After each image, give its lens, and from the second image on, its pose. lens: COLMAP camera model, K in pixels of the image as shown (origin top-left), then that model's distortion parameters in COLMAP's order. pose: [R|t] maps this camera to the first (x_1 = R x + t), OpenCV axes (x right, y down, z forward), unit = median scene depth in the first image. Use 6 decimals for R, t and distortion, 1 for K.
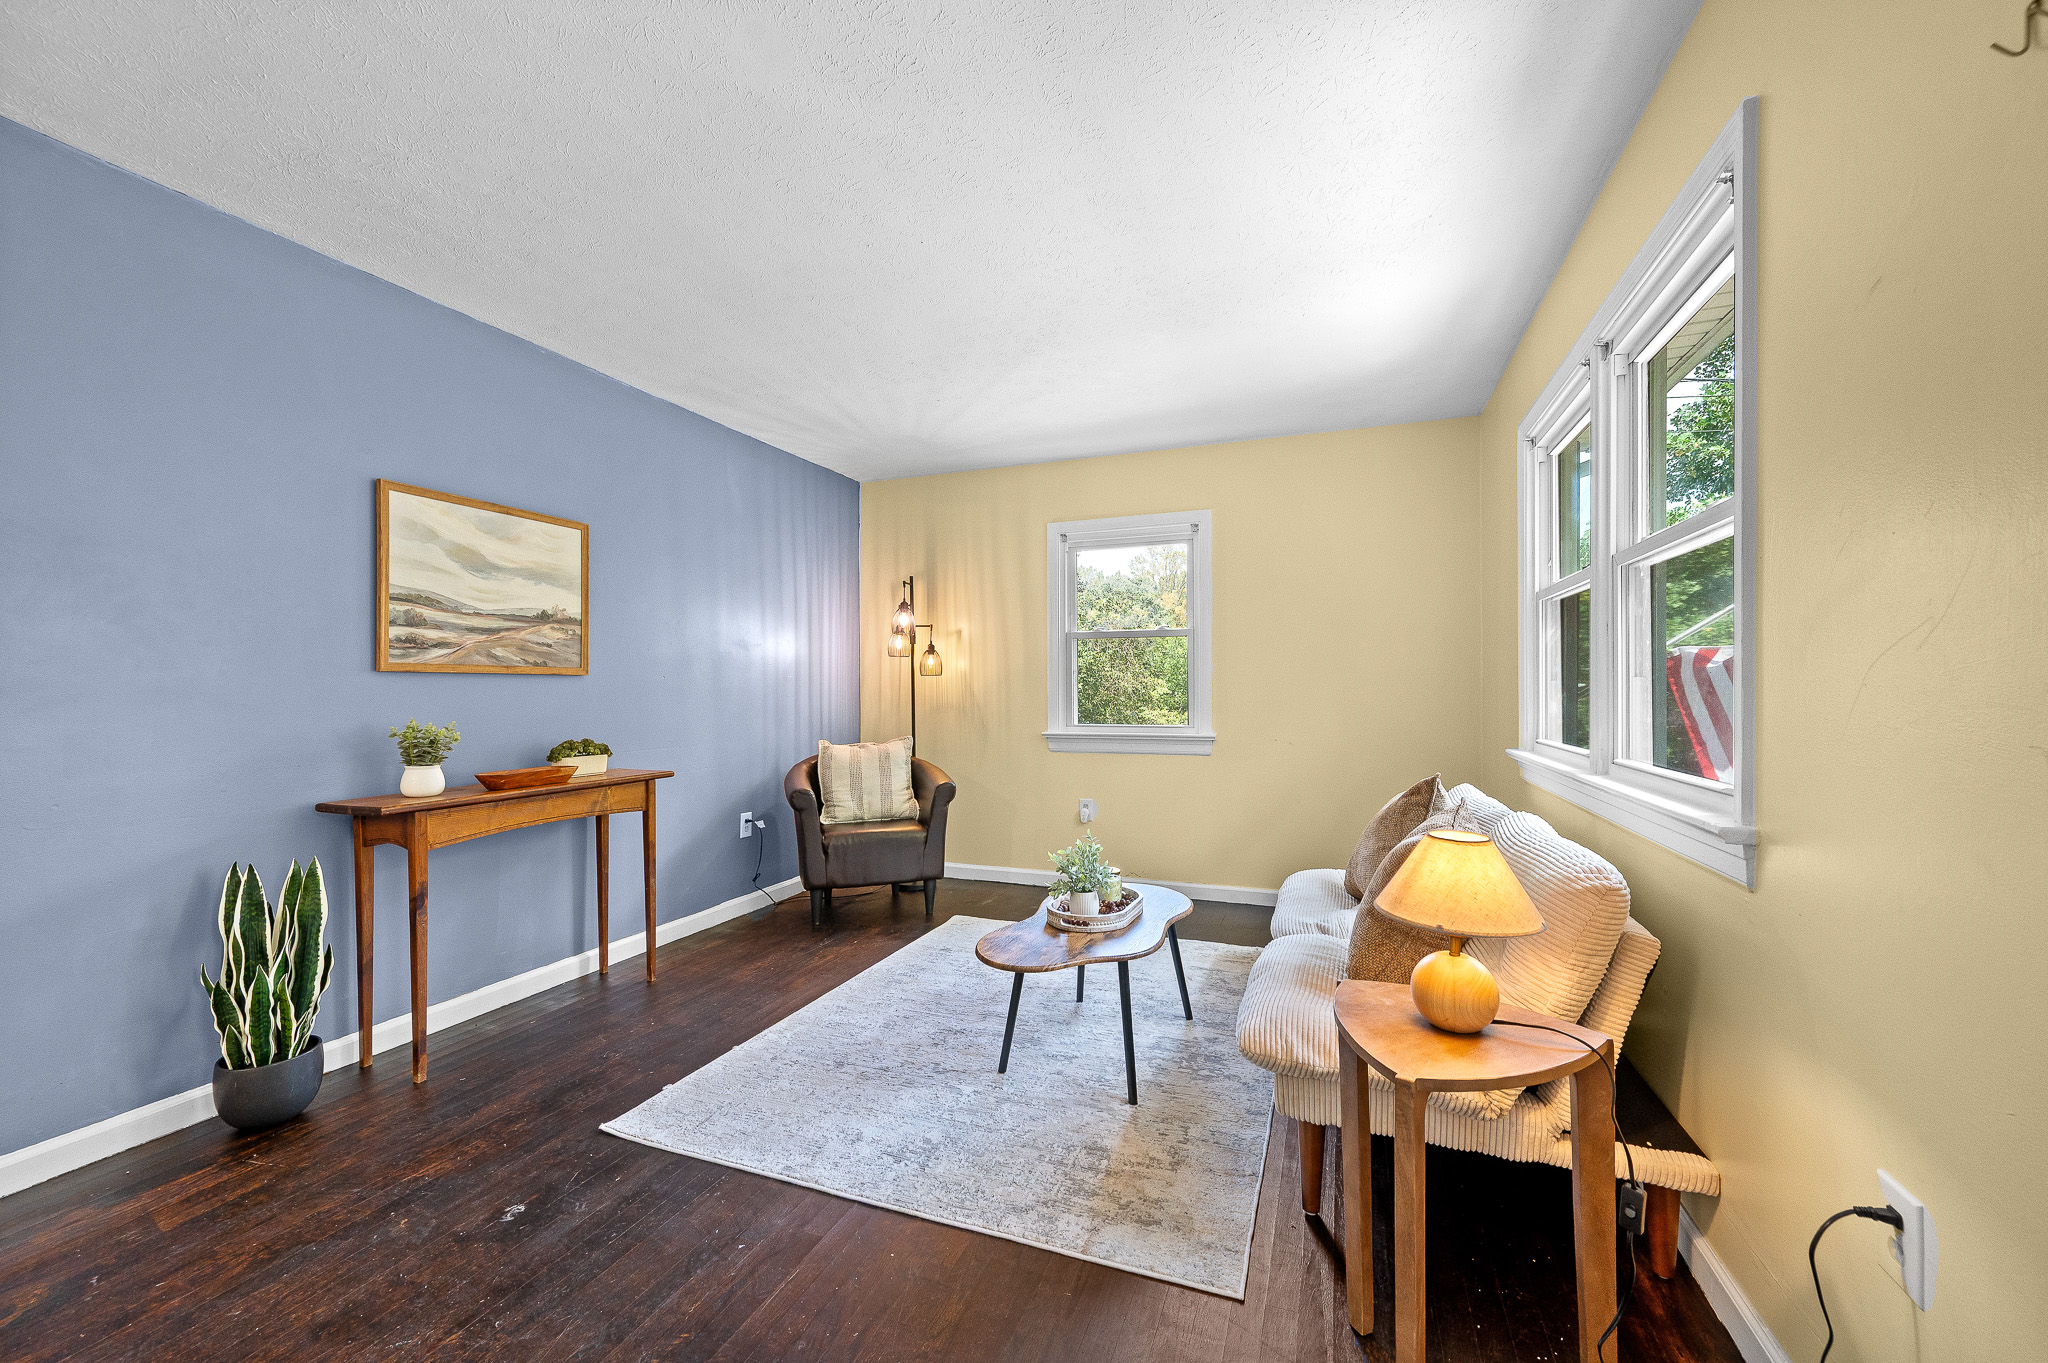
lens RADIAL K [[821.1, 0, 1024.0], [0, 821.1, 687.5], [0, 0, 1]] dist [-0.001111, -0.000783]
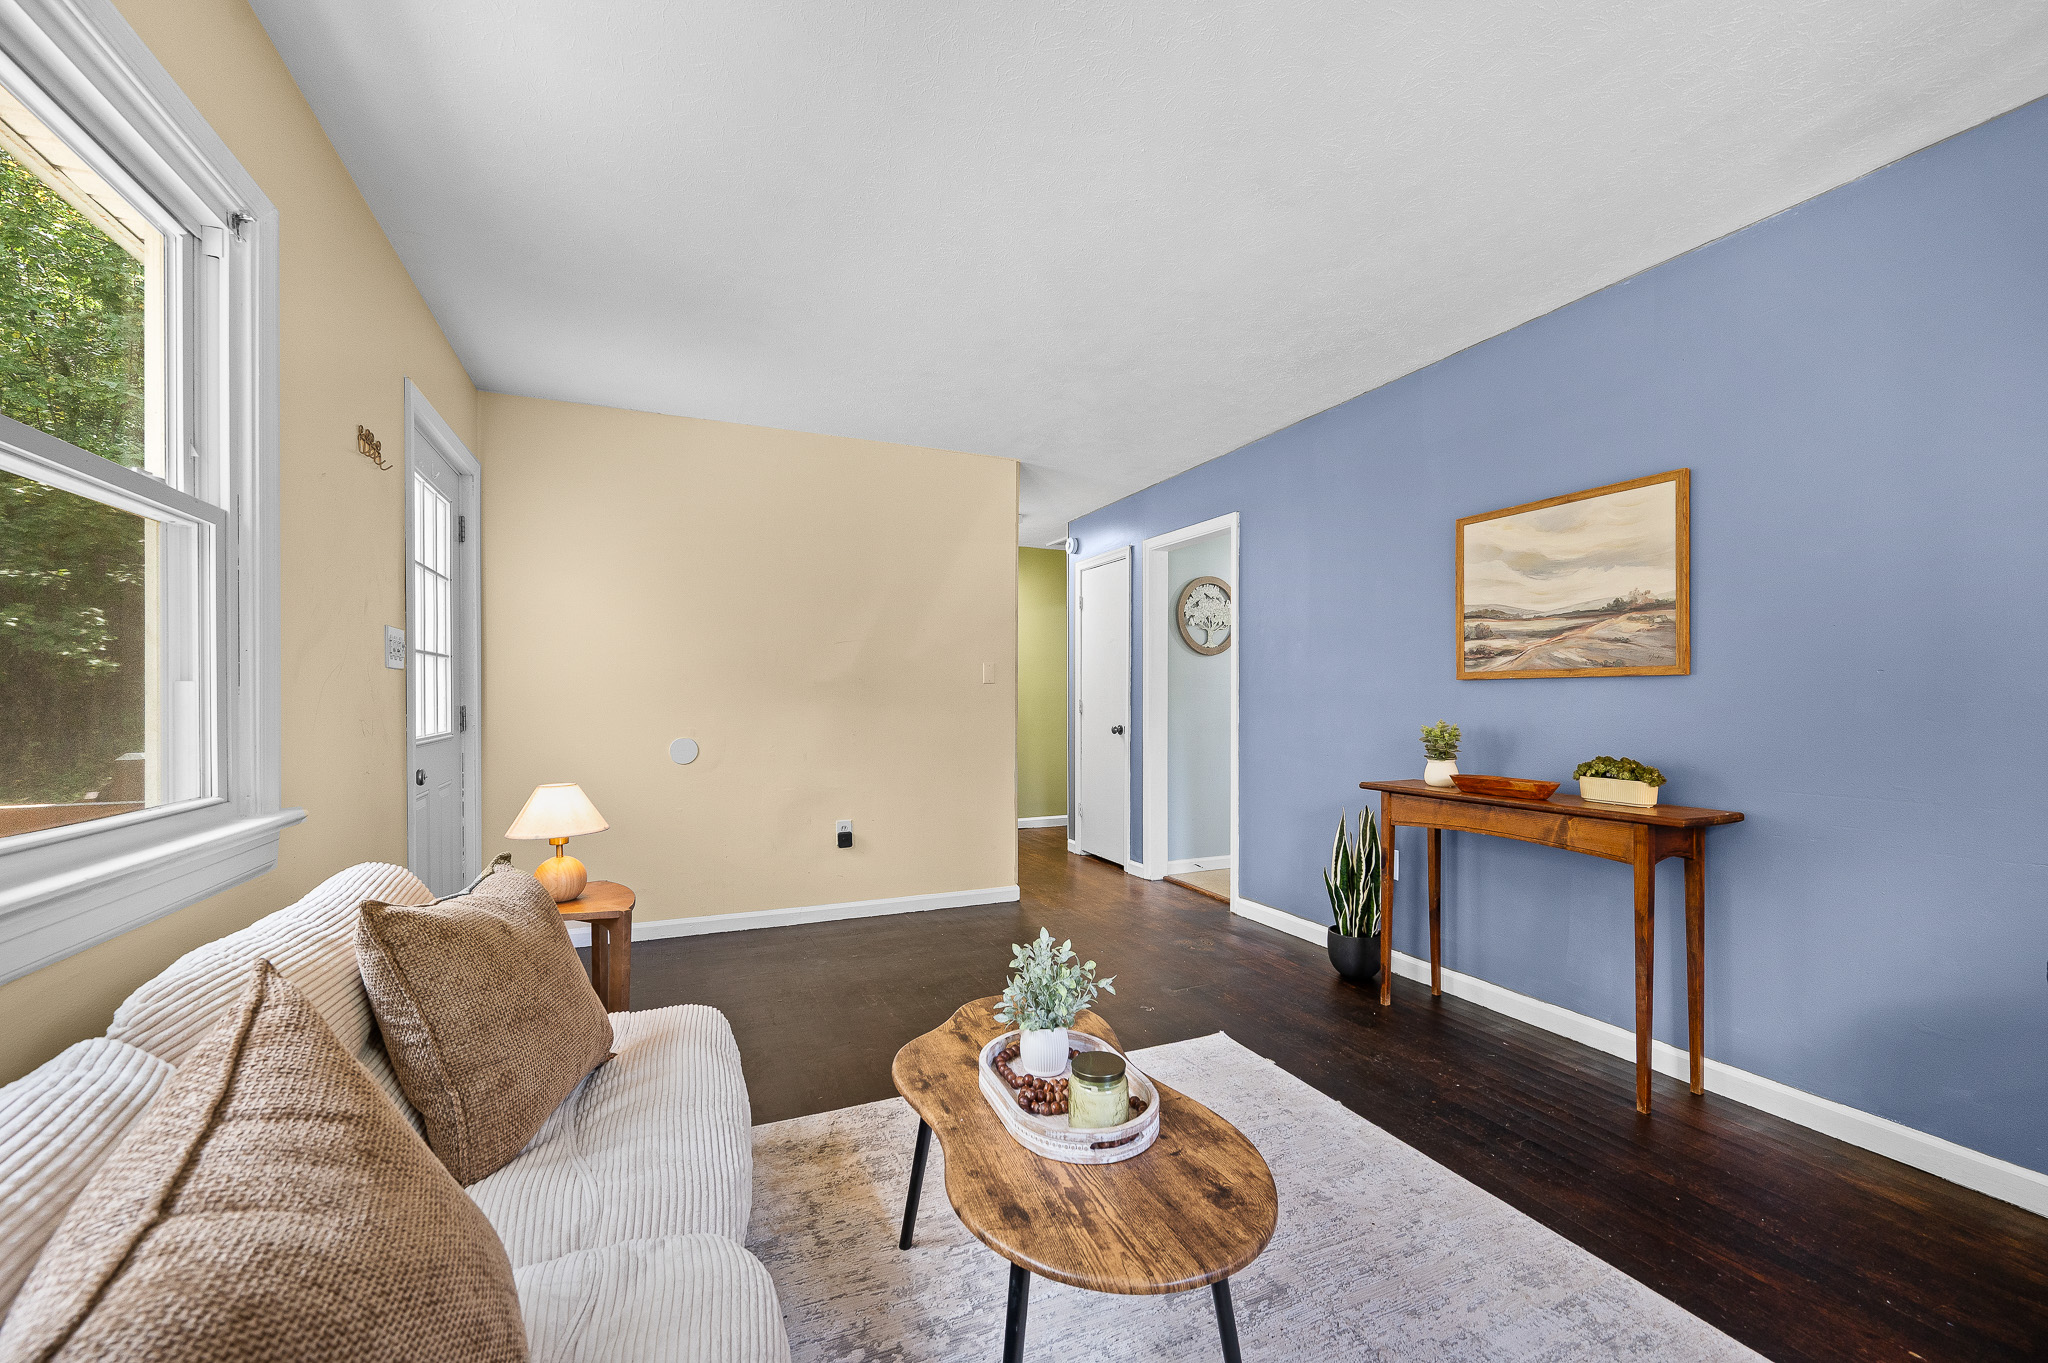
lens RADIAL K [[821.1, 0, 995.9], [0, 821.1, 710.3], [0, 0, 1]] dist [-0.001111, -0.000783]
pose [[-0.735290, 0.011190, -0.677660, 0.447887], [0.002993, 0.999908, 0.013263, 0.005822], [0.677746, 0.007724, -0.735256, 1.211184]]
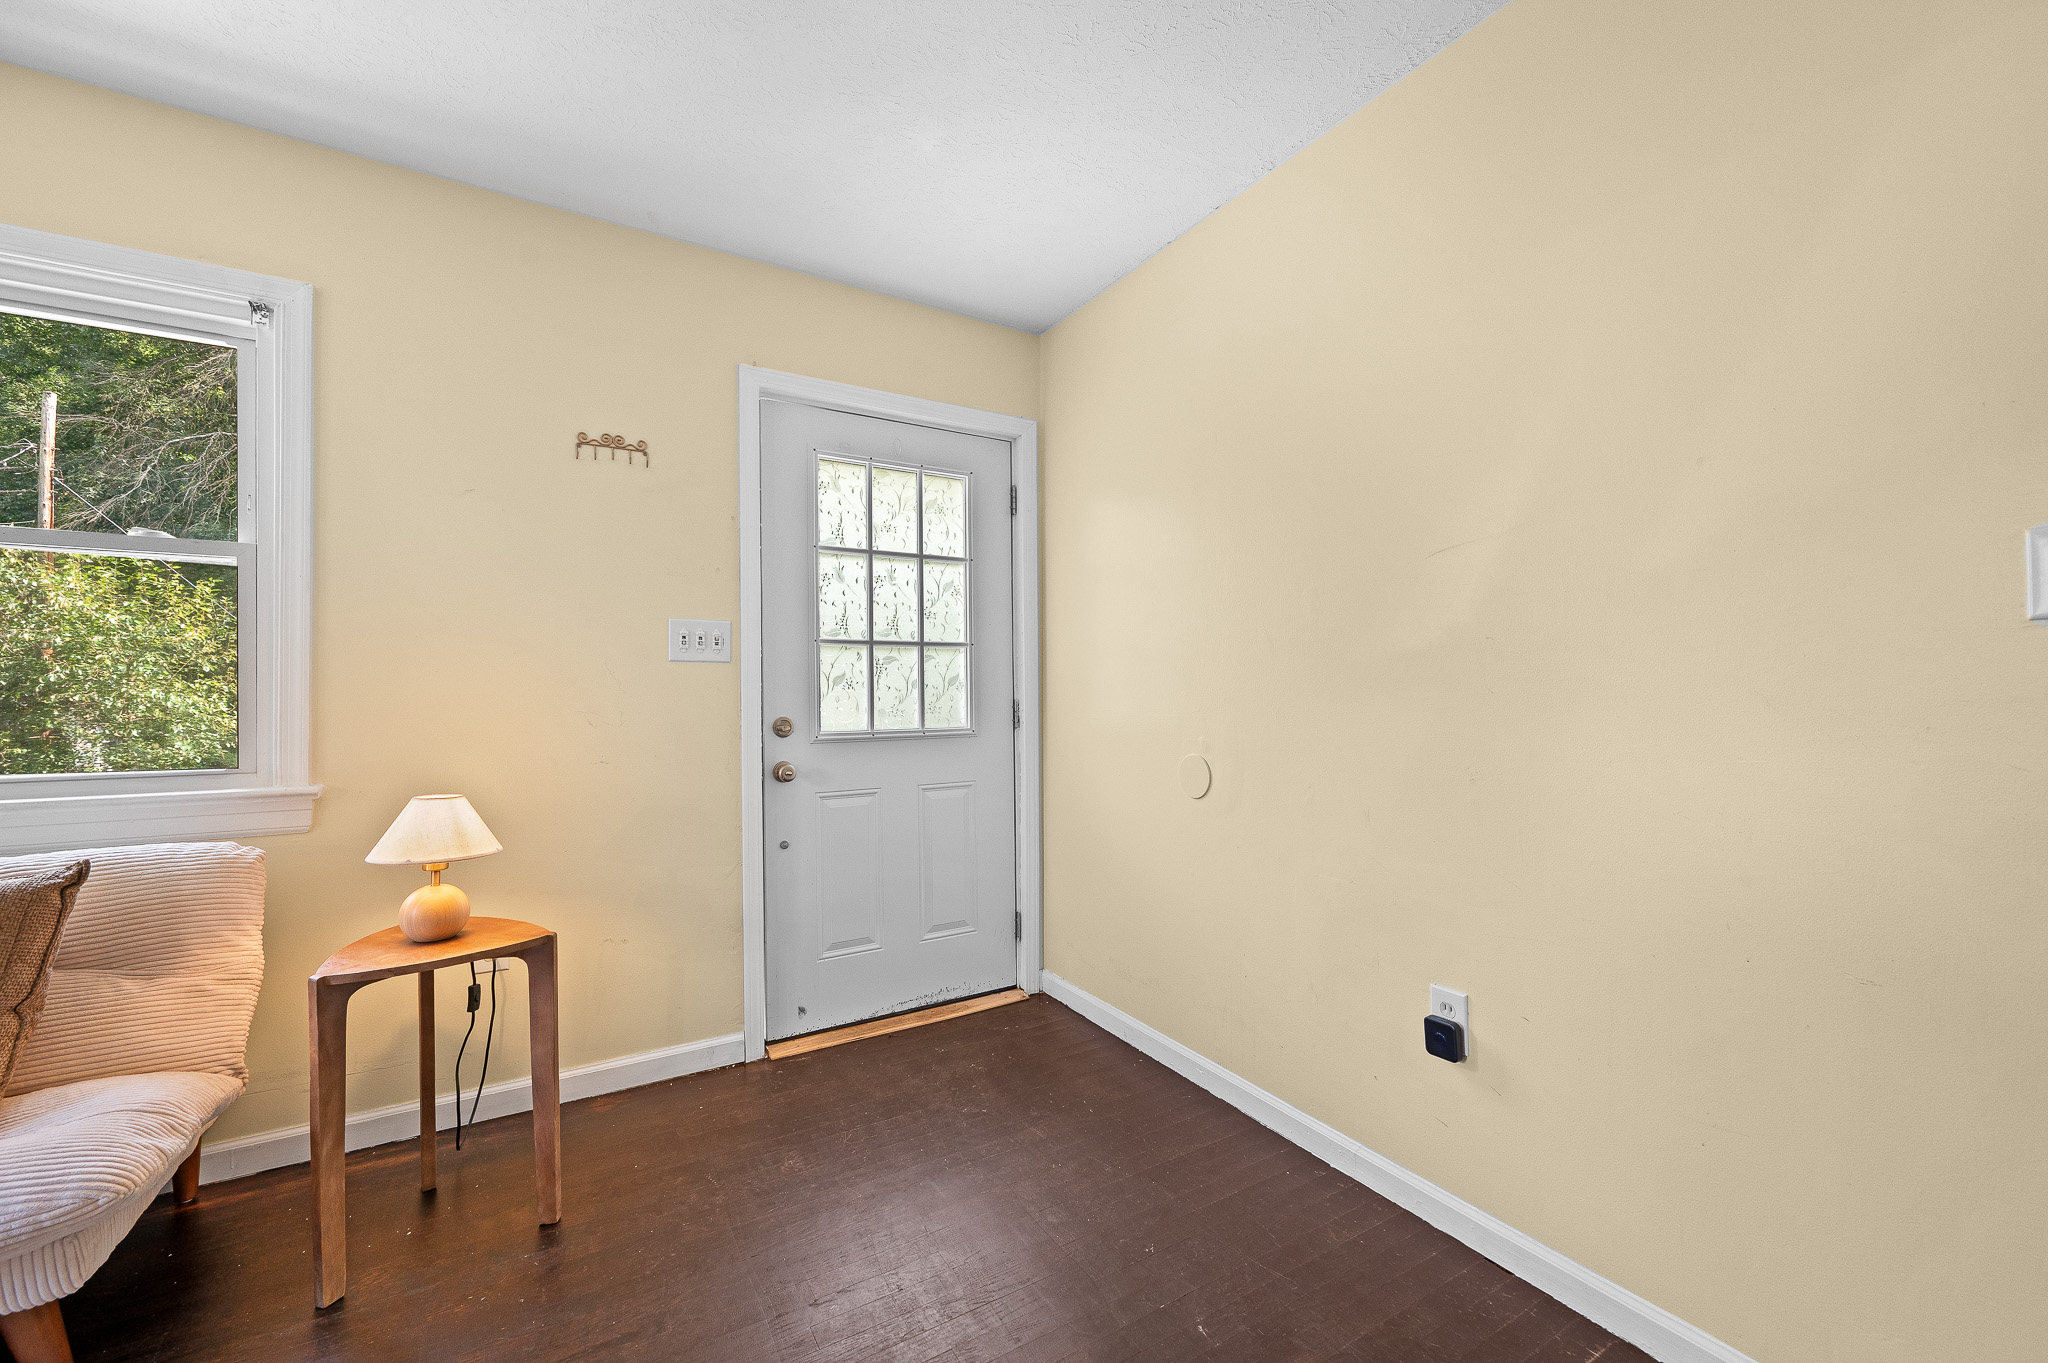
lens RADIAL K [[821.1, 0, 1015.8], [0, 821.1, 681.8], [0, 0, 1]] dist [-0.001111, -0.000783]
pose [[-0.781136, 0.005863, 0.624334, -0.450191], [-0.001650, 0.999933, -0.011455, 0.003287], [-0.624359, -0.009978, -0.781074, 0.631009]]
